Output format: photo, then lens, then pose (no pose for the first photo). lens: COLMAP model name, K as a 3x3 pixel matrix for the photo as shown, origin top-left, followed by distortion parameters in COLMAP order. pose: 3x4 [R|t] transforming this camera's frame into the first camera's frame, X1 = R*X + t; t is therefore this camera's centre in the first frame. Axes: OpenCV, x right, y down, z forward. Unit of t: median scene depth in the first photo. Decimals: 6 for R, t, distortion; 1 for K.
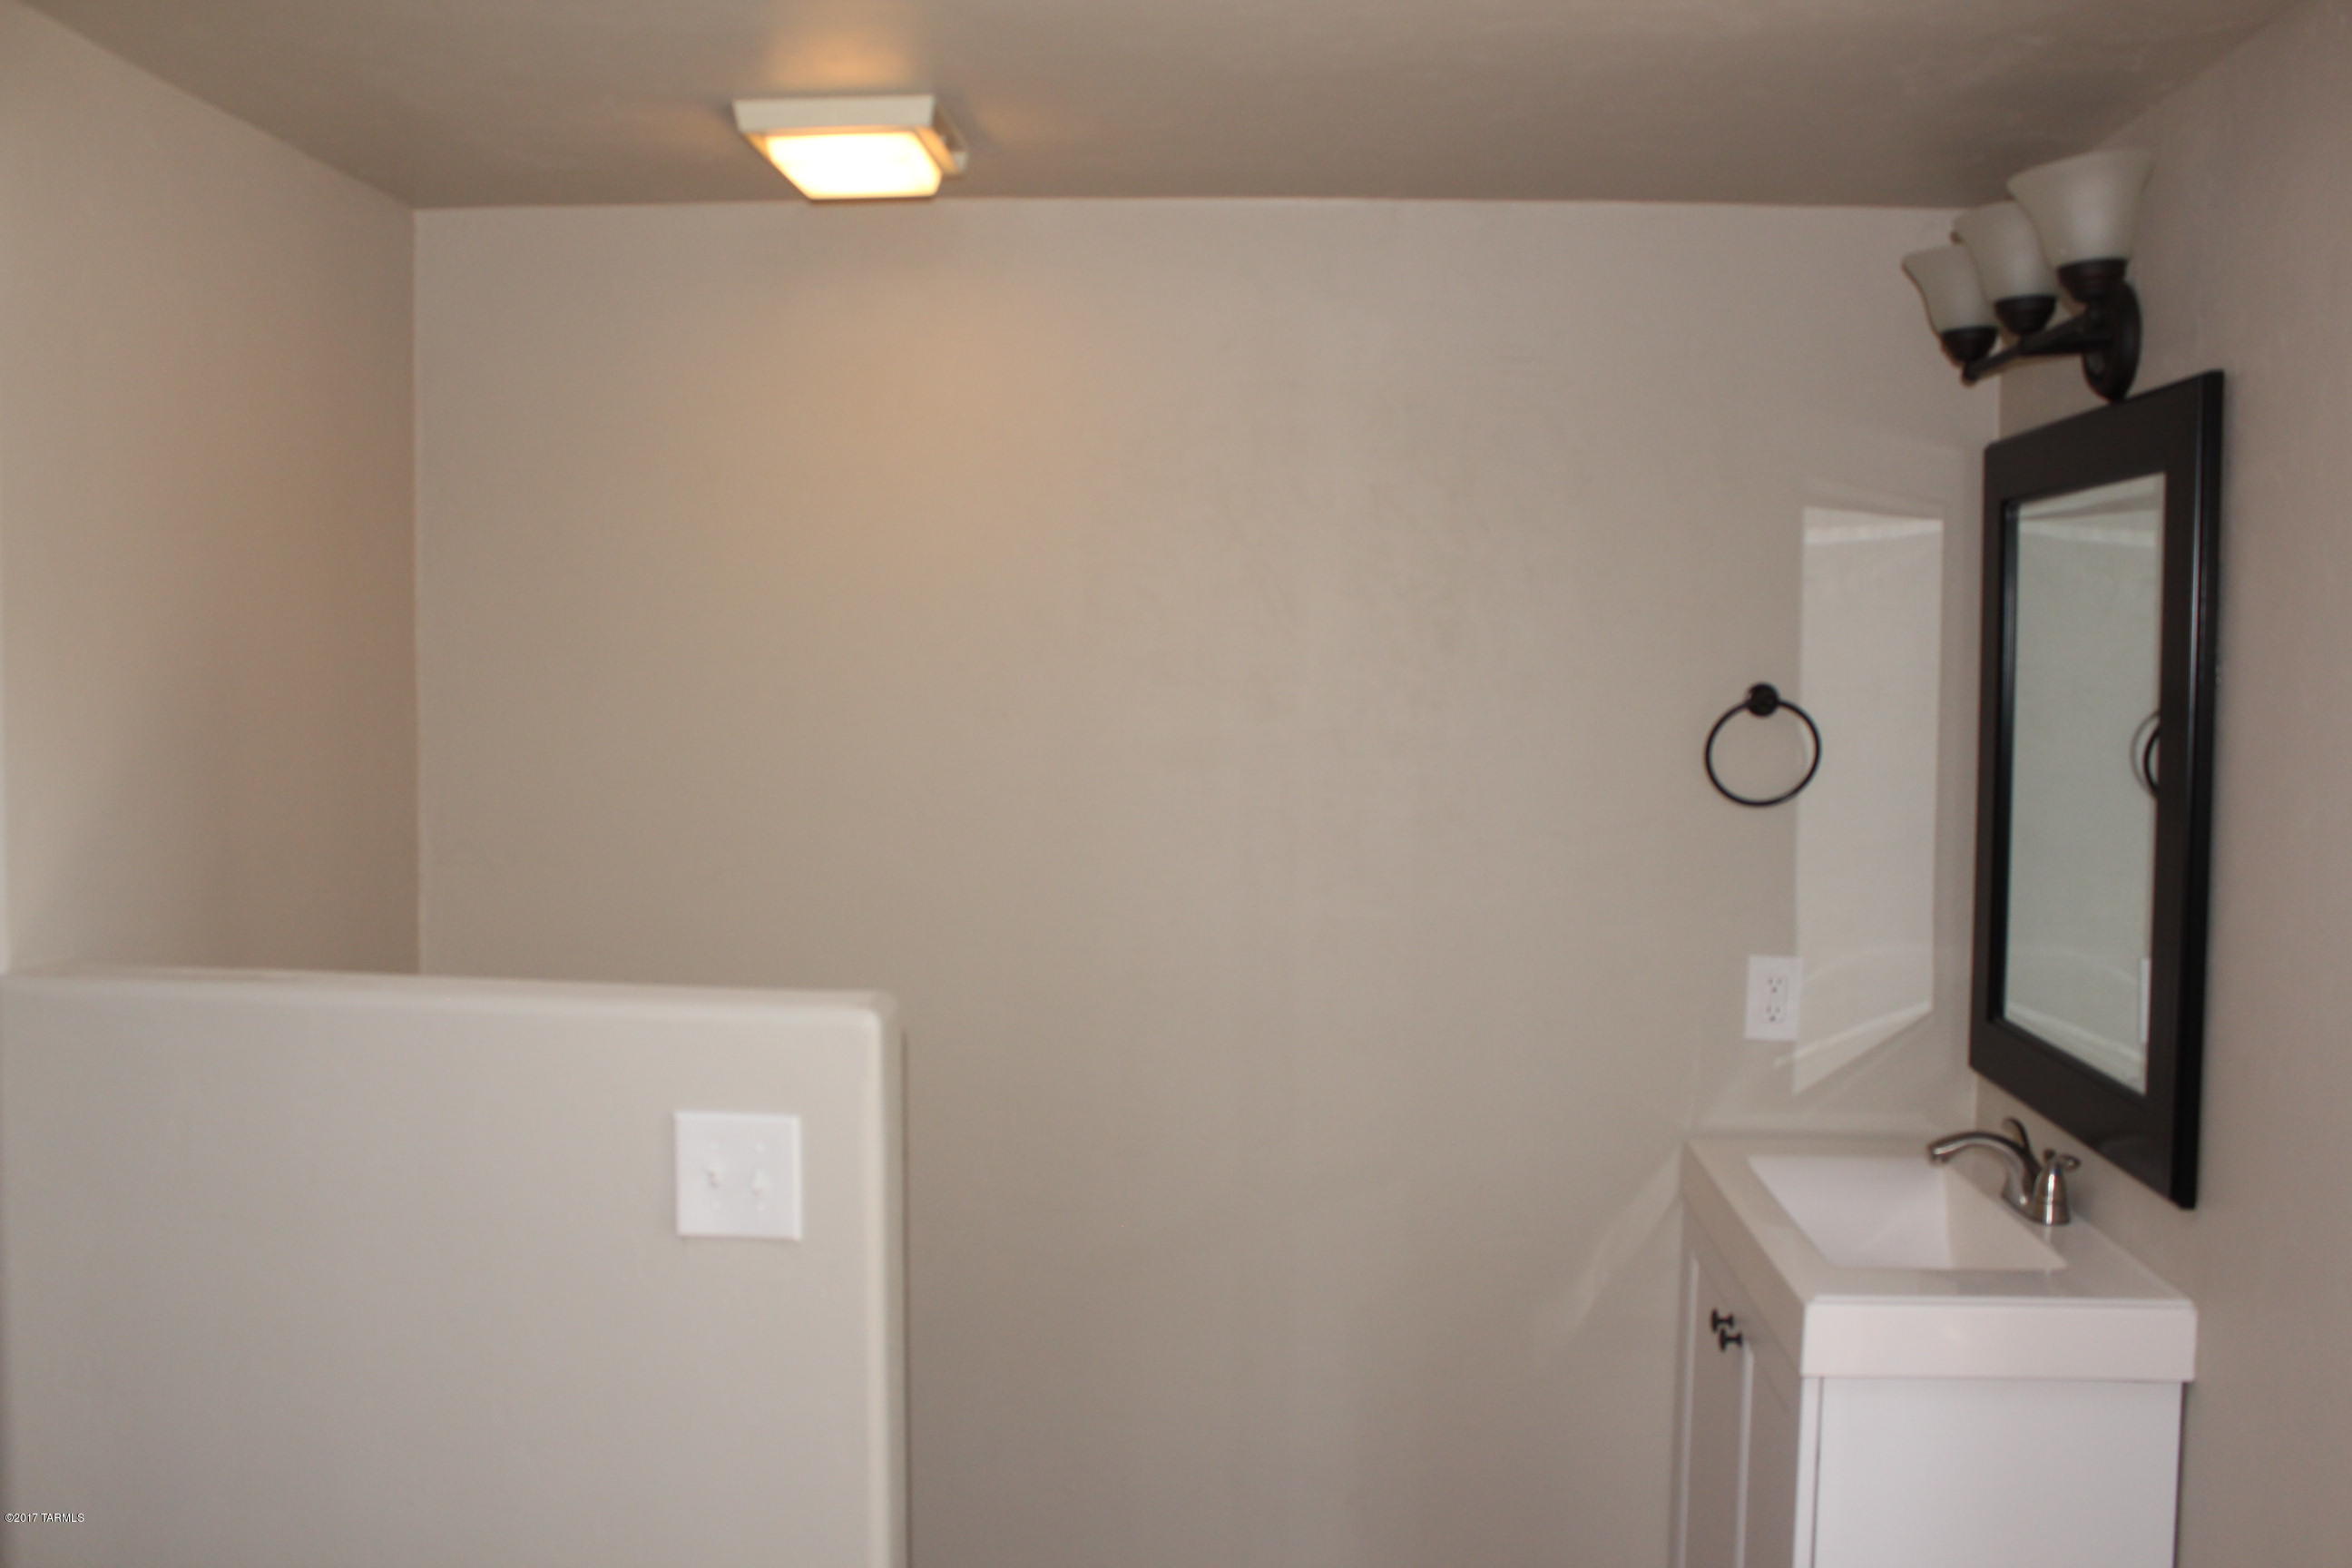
lens RADIAL K [[2007.1, 0, 1166.1], [0, 2007.1, 792.2], [0, 0, 1]] dist [-0.164625, 0.150521]
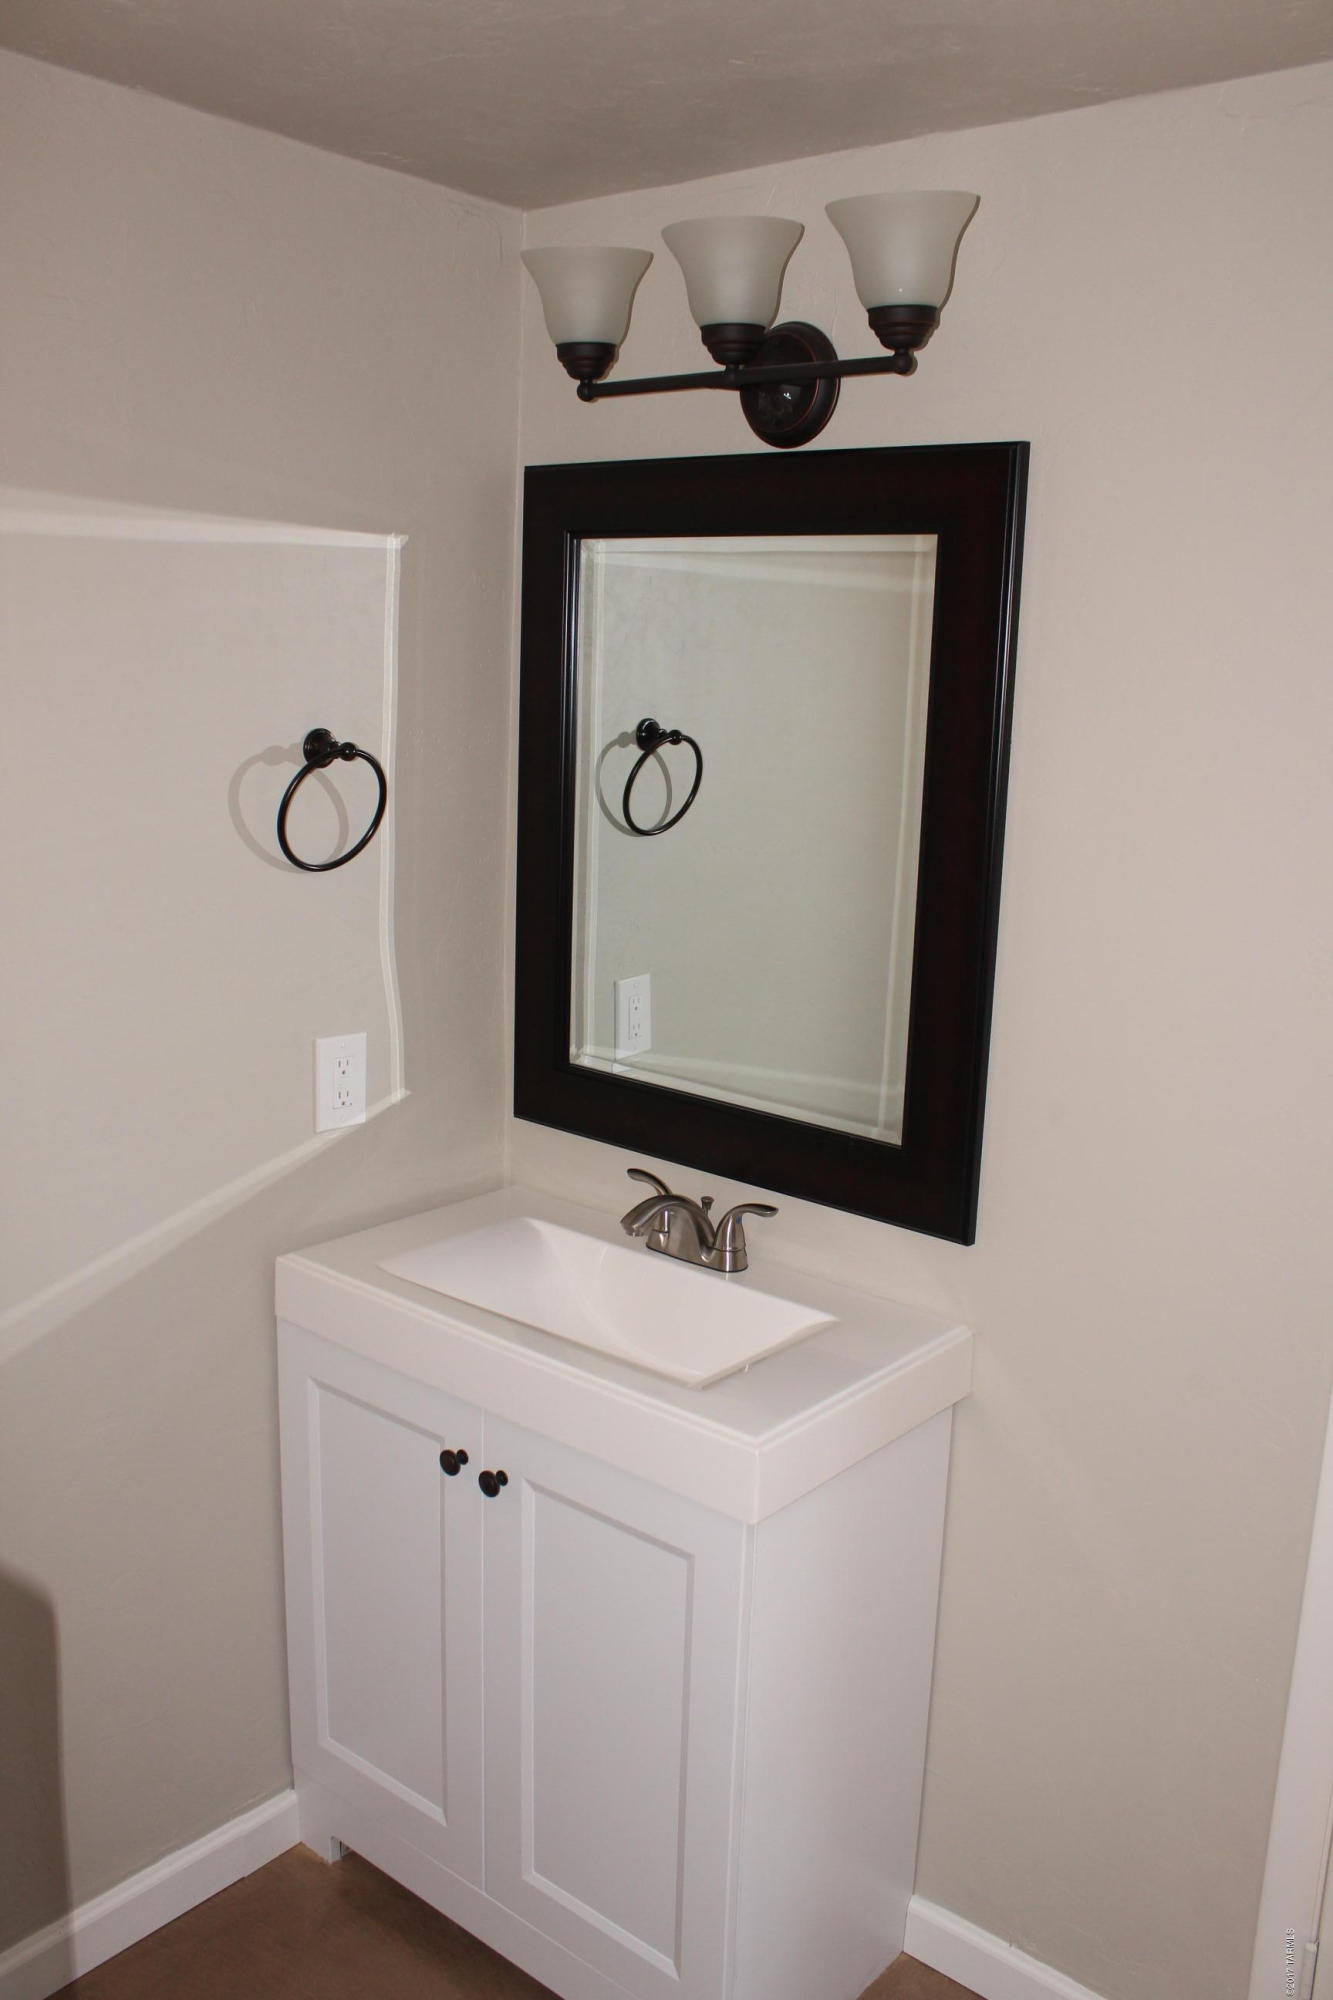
lens RADIAL K [[1706.8, 0, 666.5], [0, 1706.8, 1000.0], [0, 0, 1]] dist [-0.164625, 0.150521]
pose [[0.586494, -0.155774, 0.794833, -0.248940], [0.030711, 0.984903, 0.170363, -0.069976], [-0.809371, -0.075506, 0.582424, 0.517108]]
